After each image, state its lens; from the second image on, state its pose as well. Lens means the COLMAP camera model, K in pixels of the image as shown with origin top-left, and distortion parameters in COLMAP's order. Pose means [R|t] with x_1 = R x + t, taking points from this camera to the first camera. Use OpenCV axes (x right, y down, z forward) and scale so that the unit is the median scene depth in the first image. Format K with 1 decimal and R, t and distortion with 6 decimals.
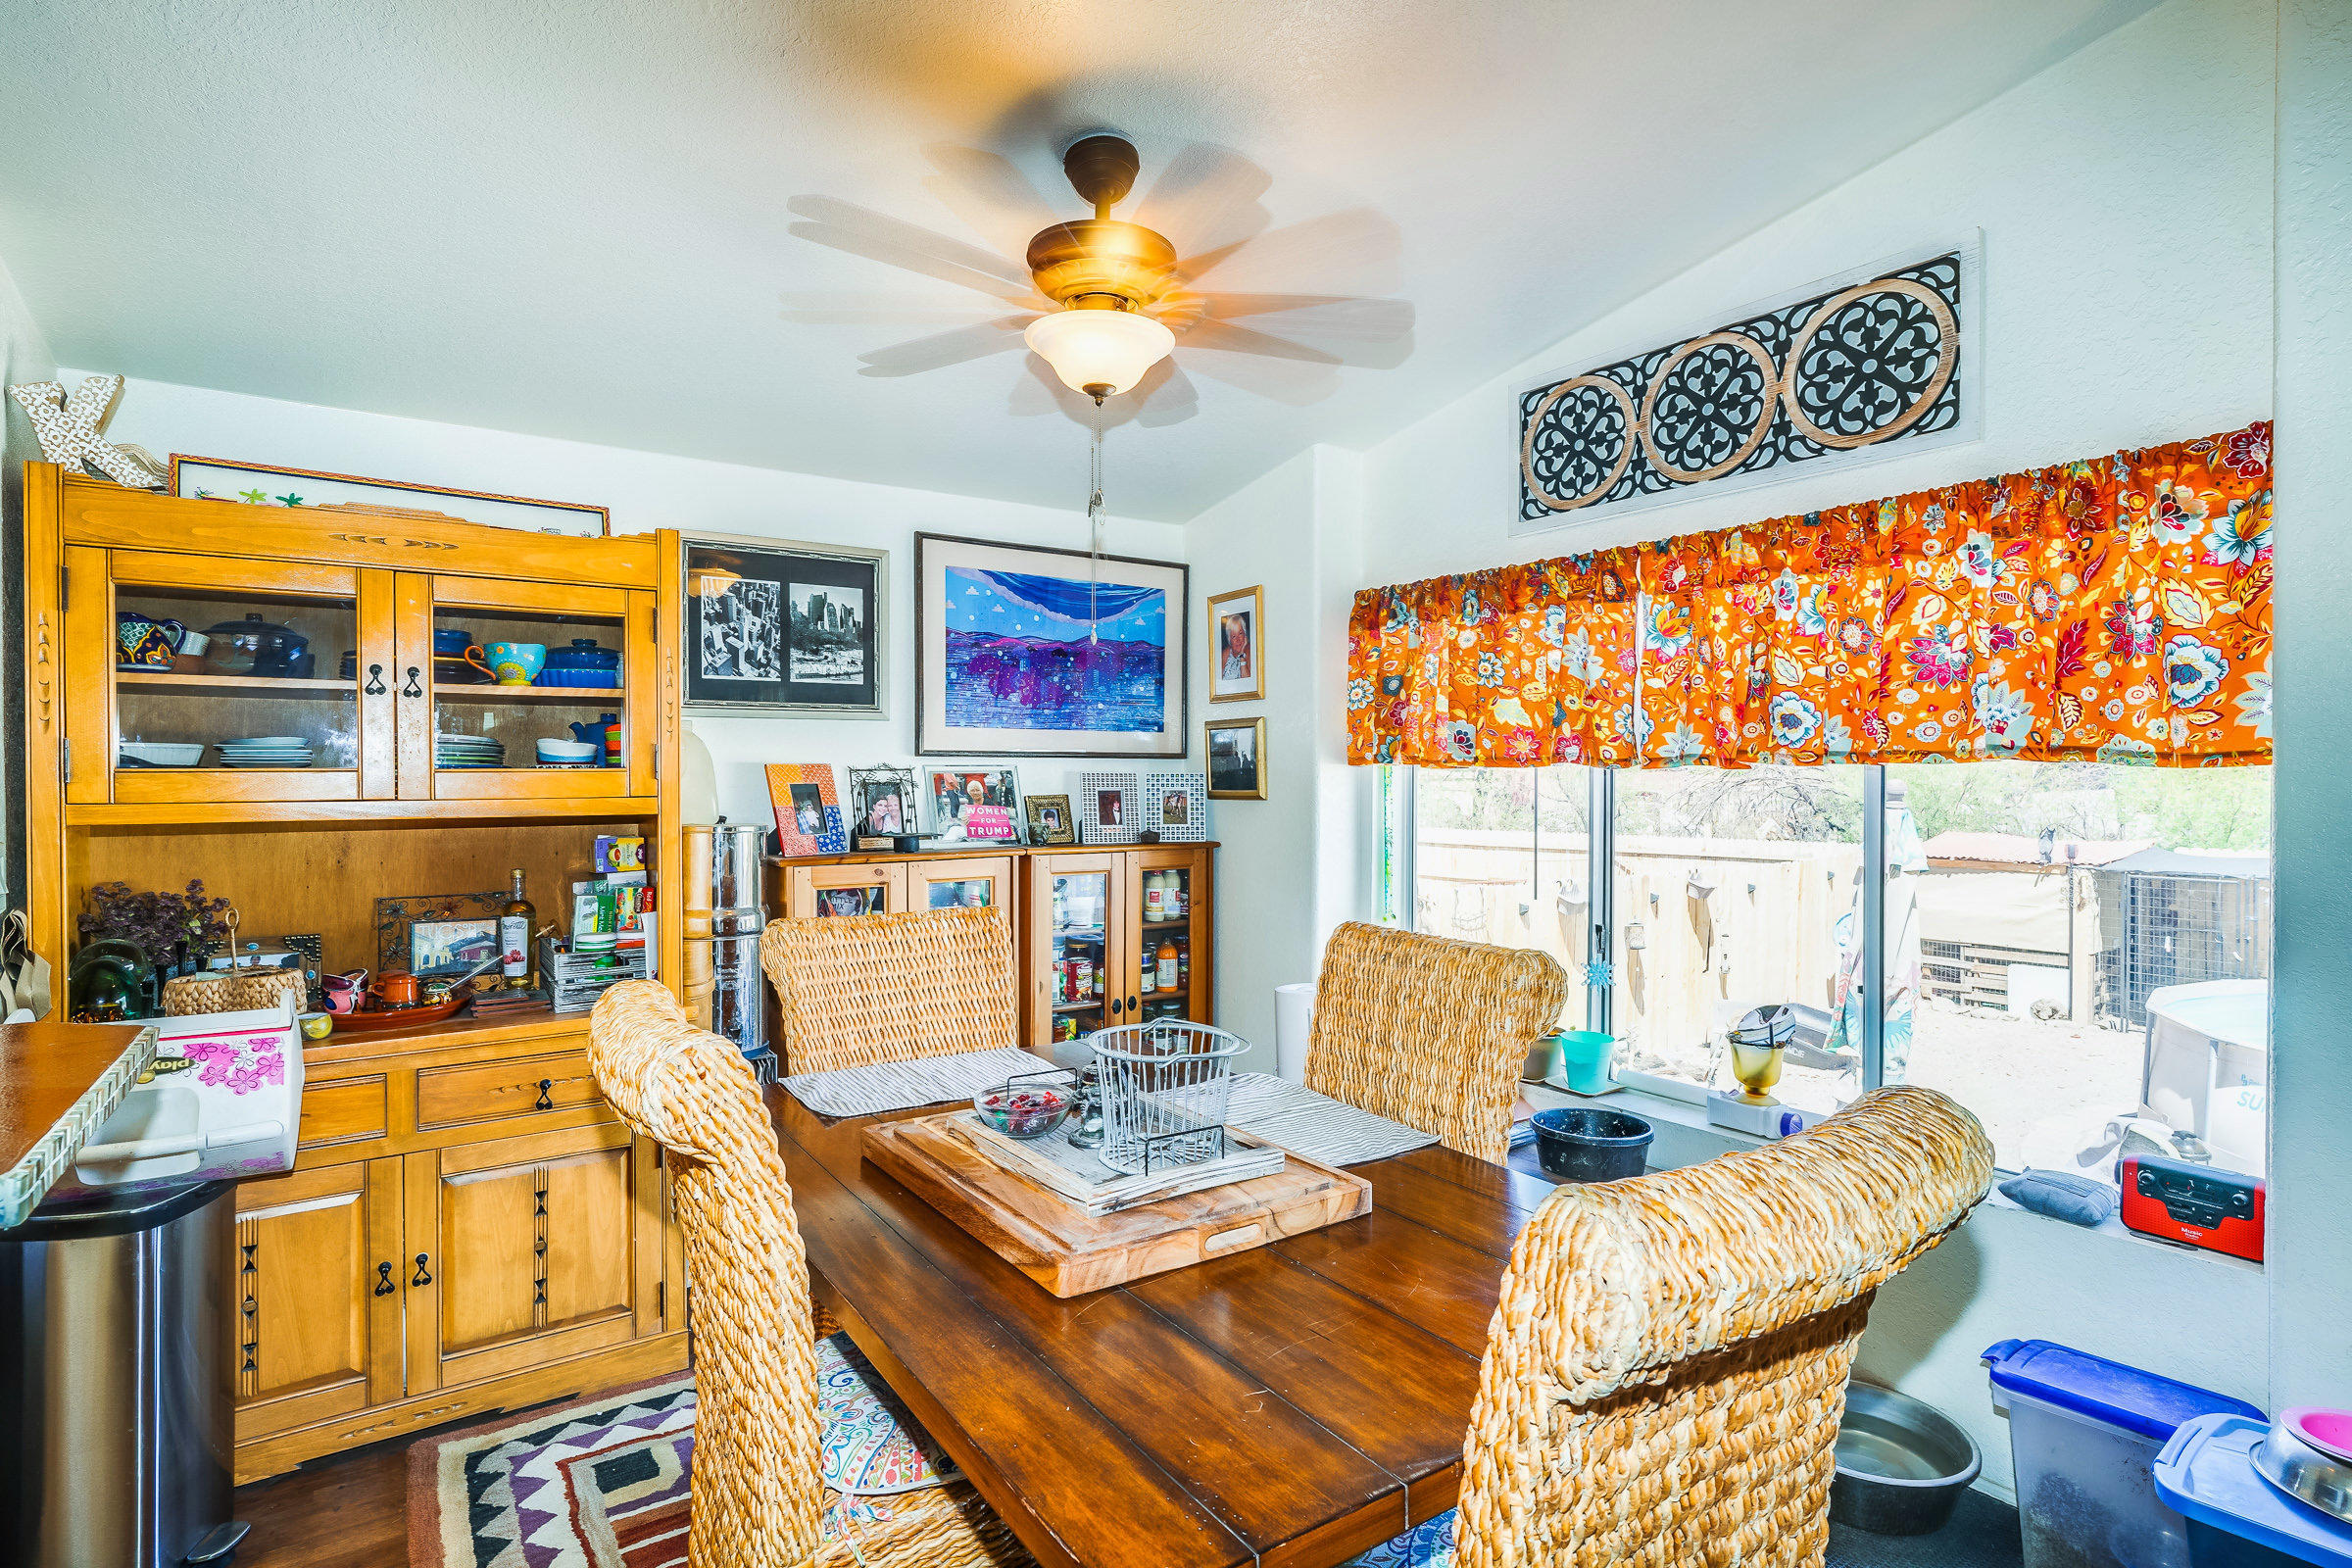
lens RADIAL K [[1150.2, 0, 1161.9], [0, 1150.2, 780.7], [0, 0, 1]] dist [0.000693, 0.002066]
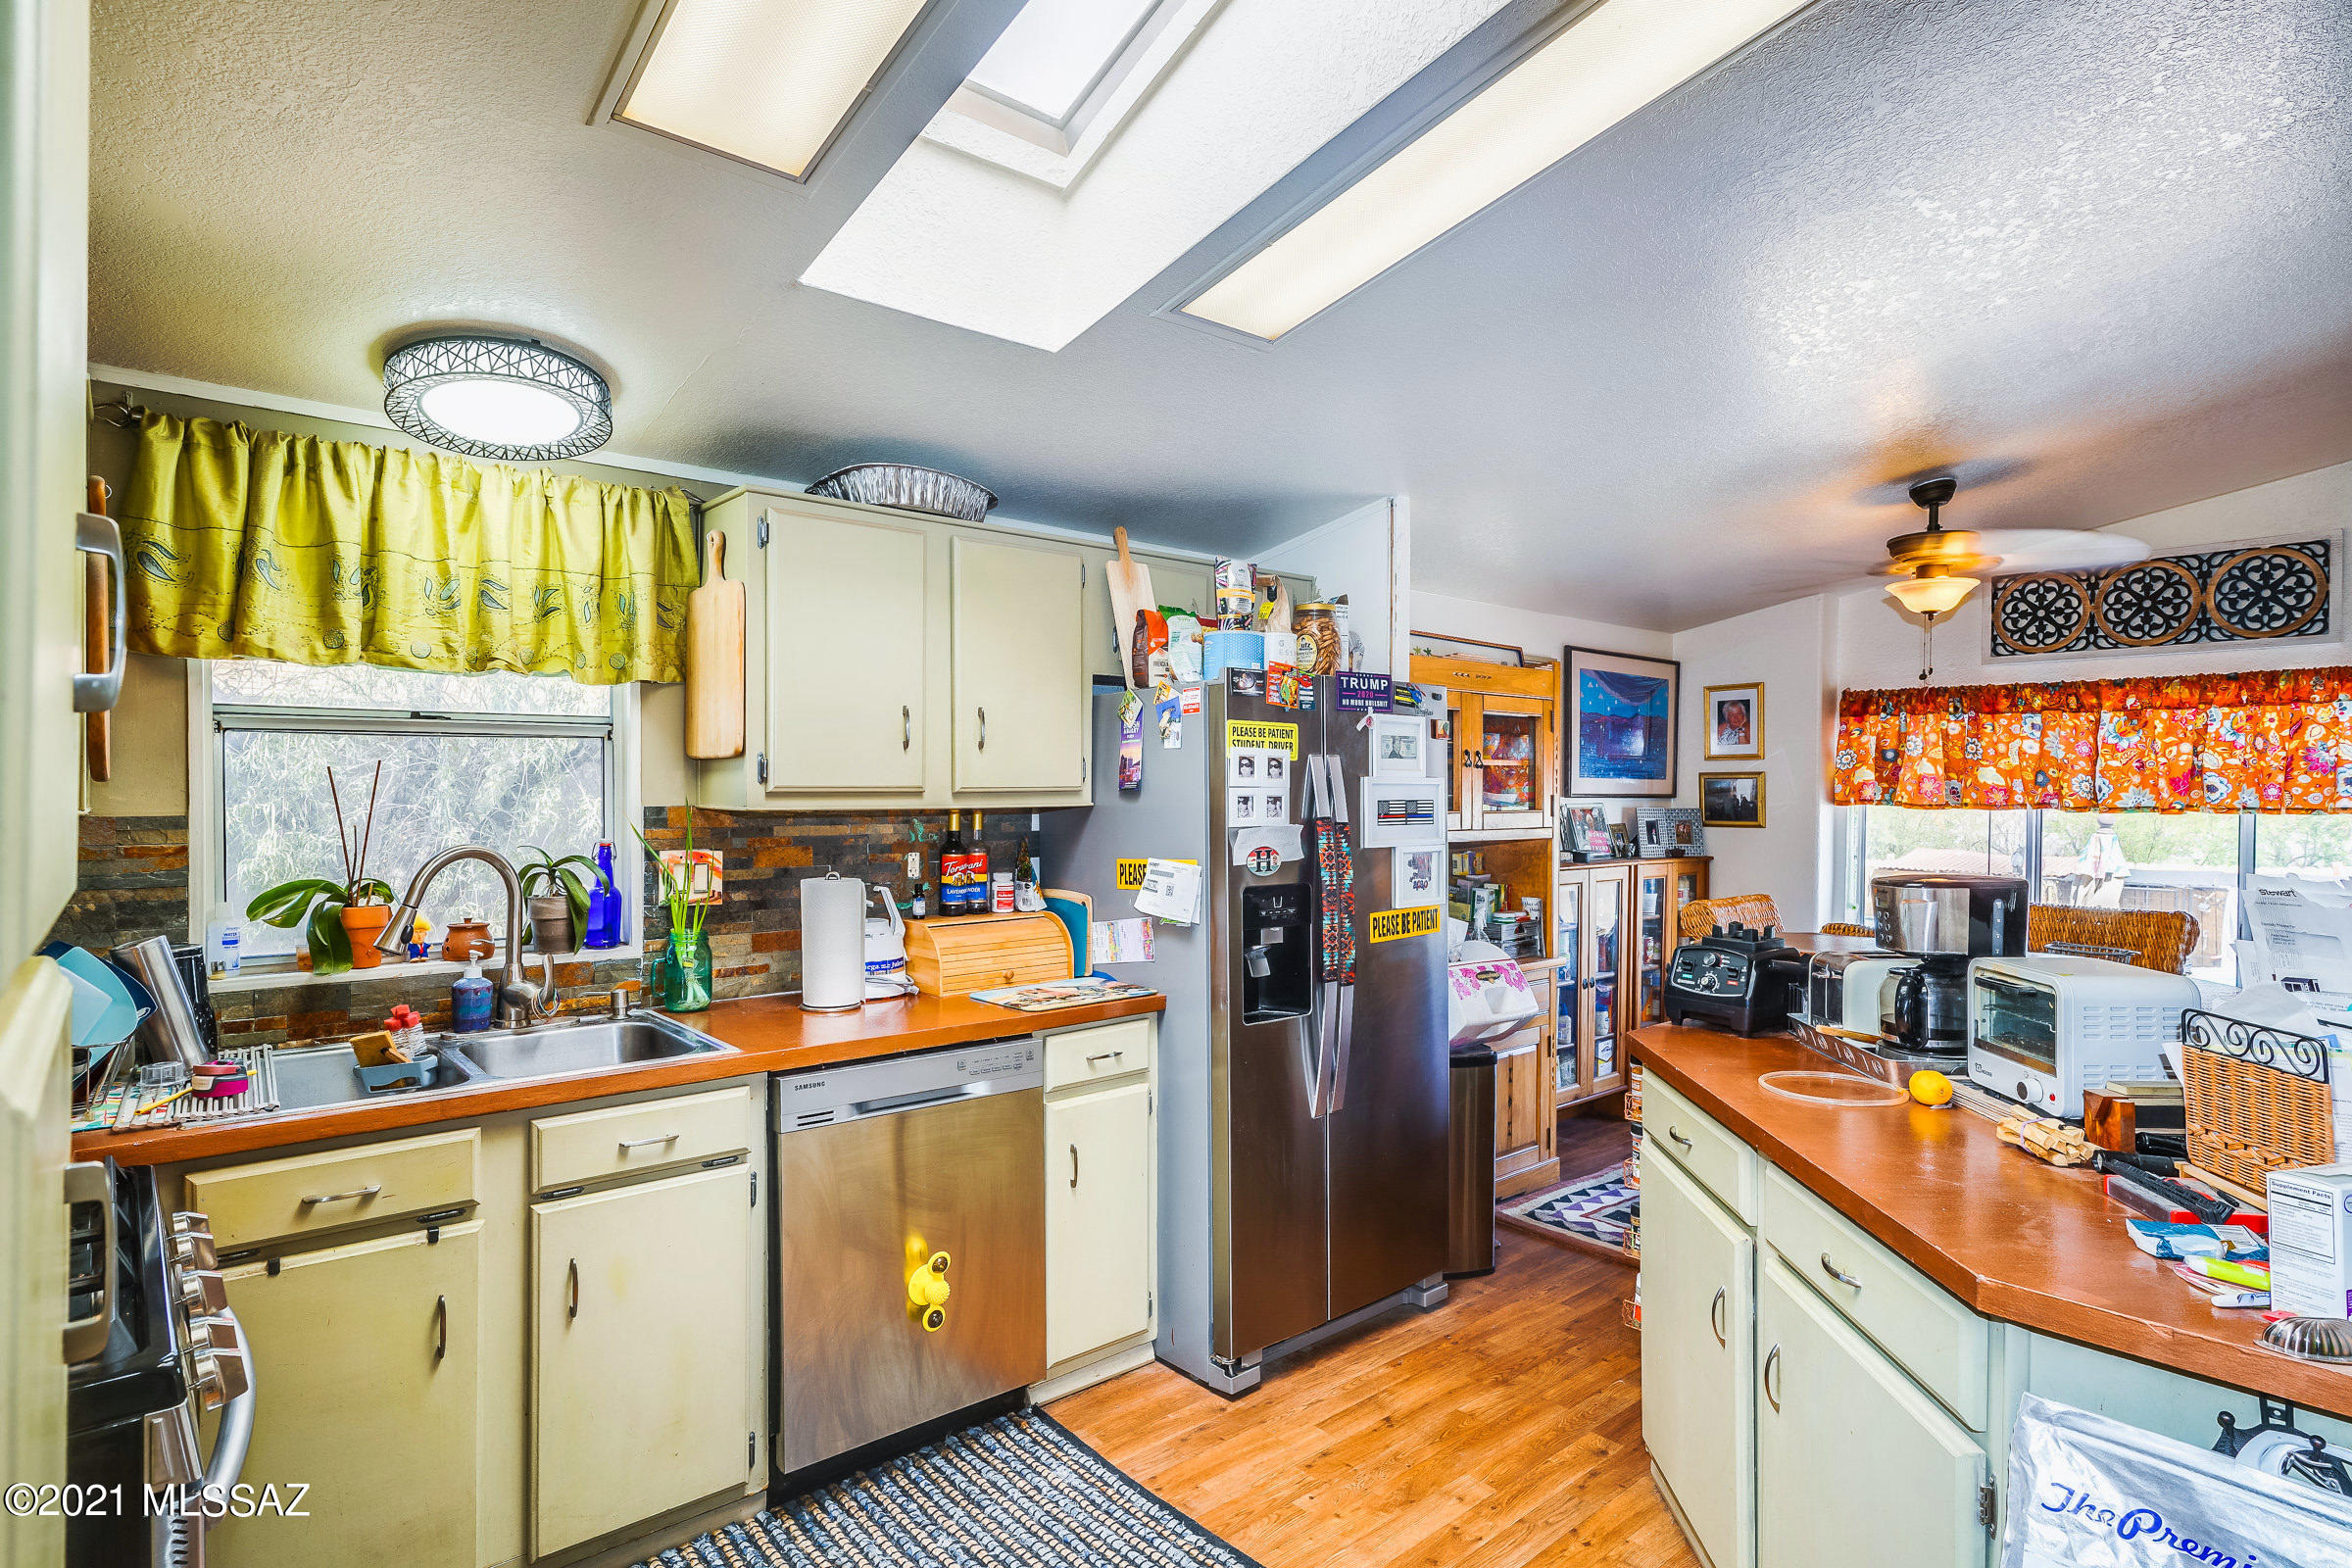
lens RADIAL K [[1214.6, 0, 1159.3], [0, 1214.6, 797.1], [0, 0, 1]] dist [0.010706, 0.002256]
pose [[0.993388, 0.007927, 0.114533, -1.040496], [-0.008241, 0.999963, 0.002271, -0.024685], [-0.114511, -0.003200, 0.993417, -0.558557]]
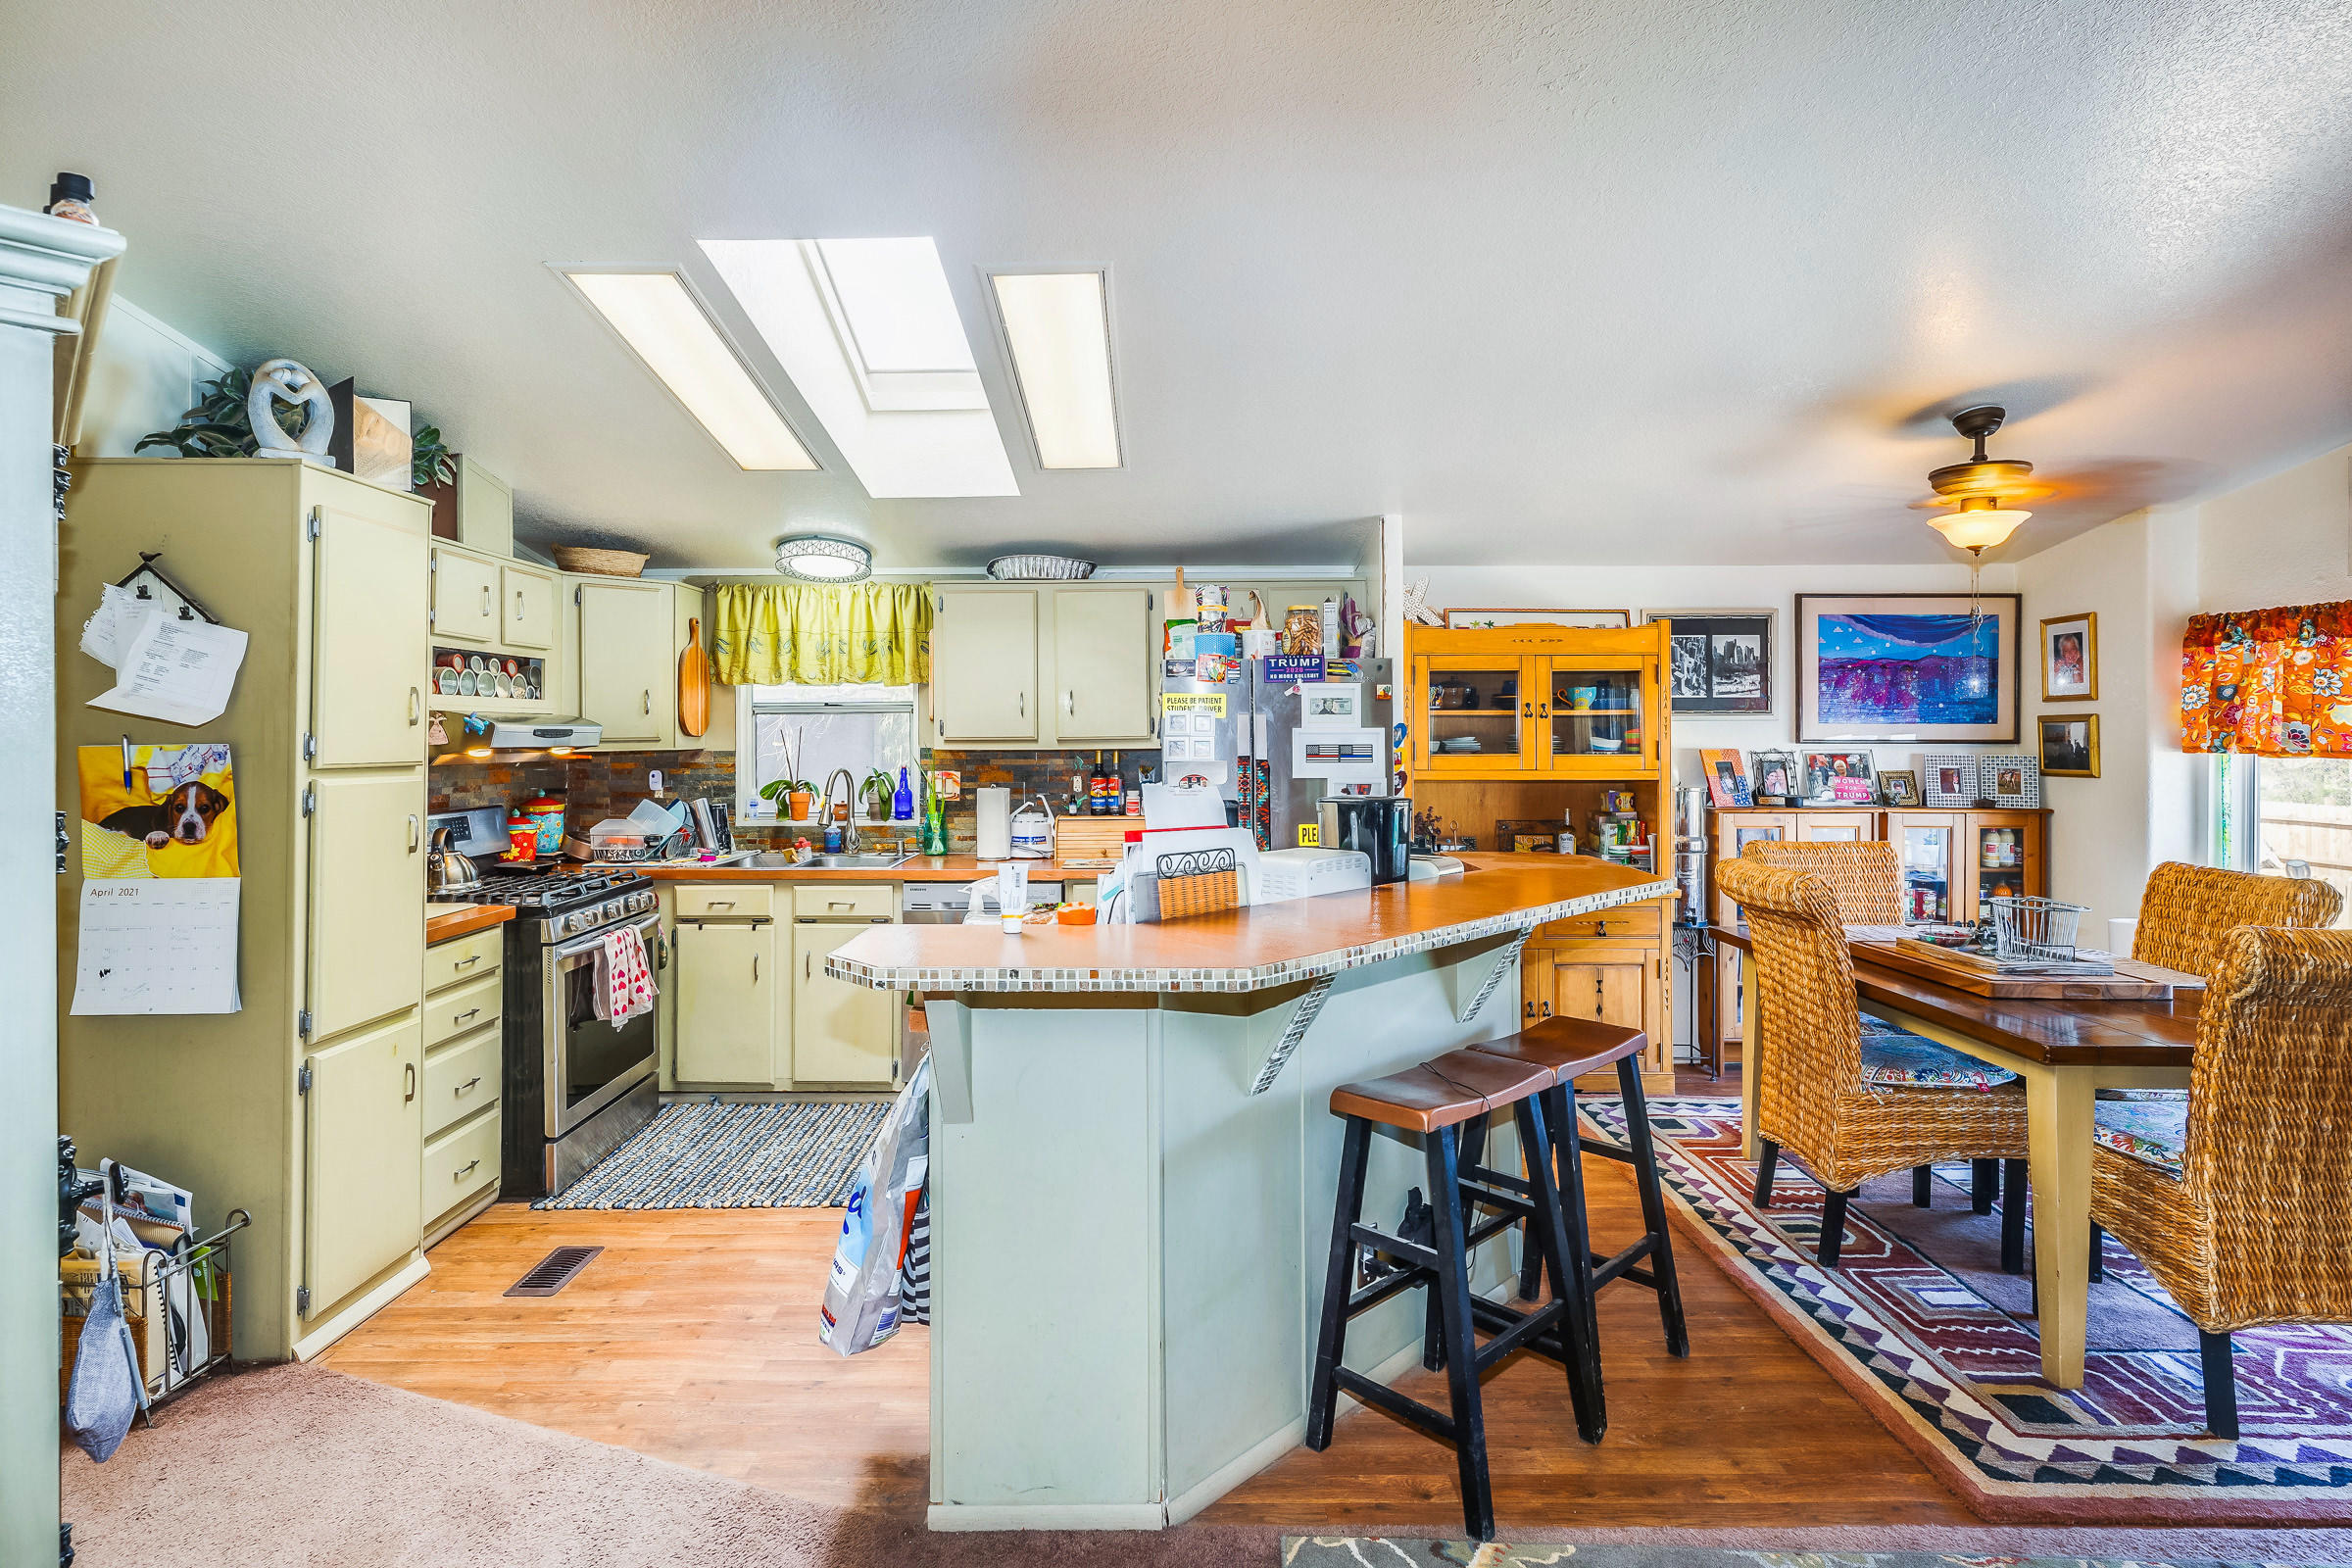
lens RADIAL K [[1150.2, 0, 1156.7], [0, 1150.2, 726.5], [0, 0, 1]] dist [0.000693, 0.002066]
pose [[0.828526, -0.001296, -0.559948, -0.074914], [-0.004391, 0.999952, -0.008811, -0.030272], [0.559933, 0.009758, 0.828481, -0.801109]]
